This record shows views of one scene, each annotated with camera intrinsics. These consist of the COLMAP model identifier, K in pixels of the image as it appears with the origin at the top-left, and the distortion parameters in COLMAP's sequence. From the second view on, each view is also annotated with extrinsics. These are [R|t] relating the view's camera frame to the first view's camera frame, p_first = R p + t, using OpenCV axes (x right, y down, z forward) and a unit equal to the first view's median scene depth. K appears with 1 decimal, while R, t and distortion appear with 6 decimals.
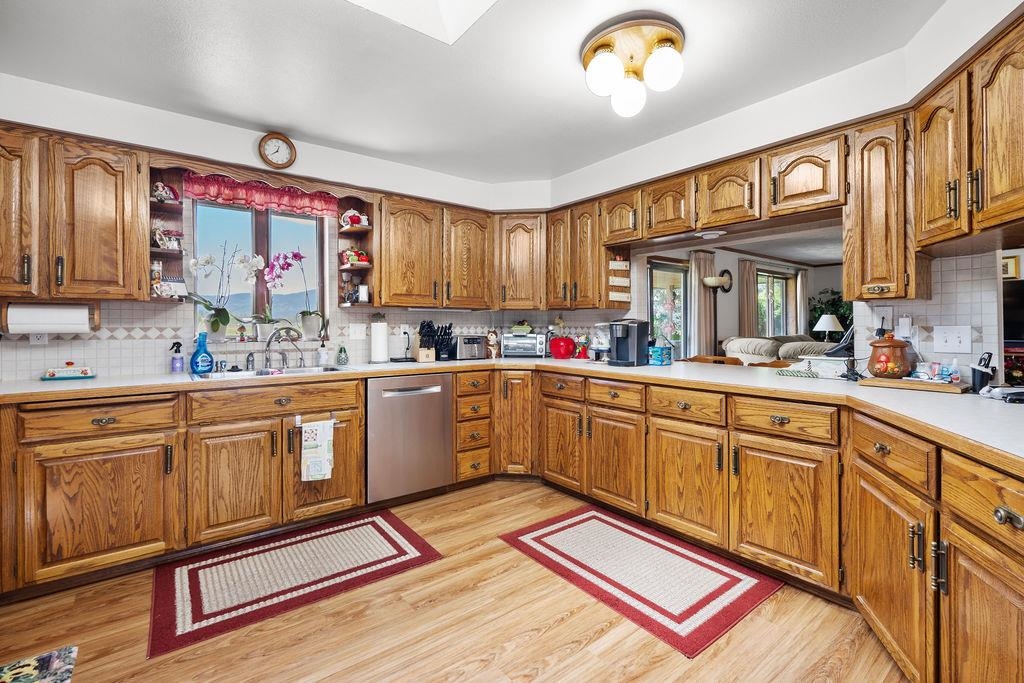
lens RADIAL K [[450.8, 0, 515.6], [0, 450.8, 324.9], [0, 0, 1]] dist [-0.007542, 0.000649]
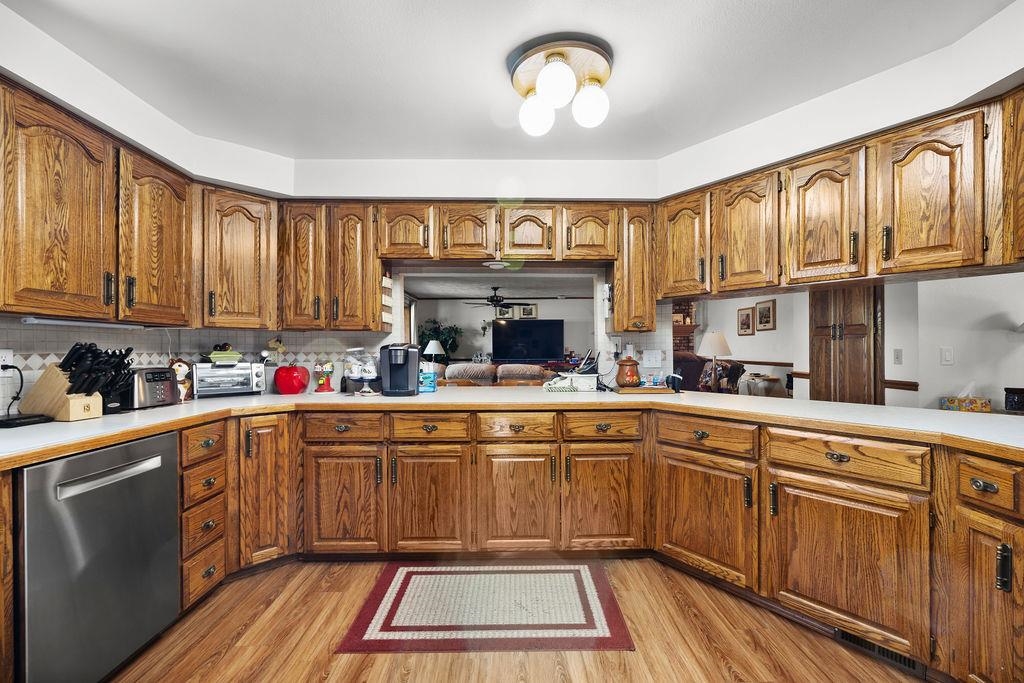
lens RADIAL K [[450.8, 0, 506.2], [0, 450.8, 347.3], [0, 0, 1]] dist [-0.007542, 0.000649]
pose [[0.606825, 0.001316, 0.794834, -0.338924], [0.001145, 0.999996, -0.002529, -0.002621], [-0.794835, 0.002445, 0.606821, 0.281956]]
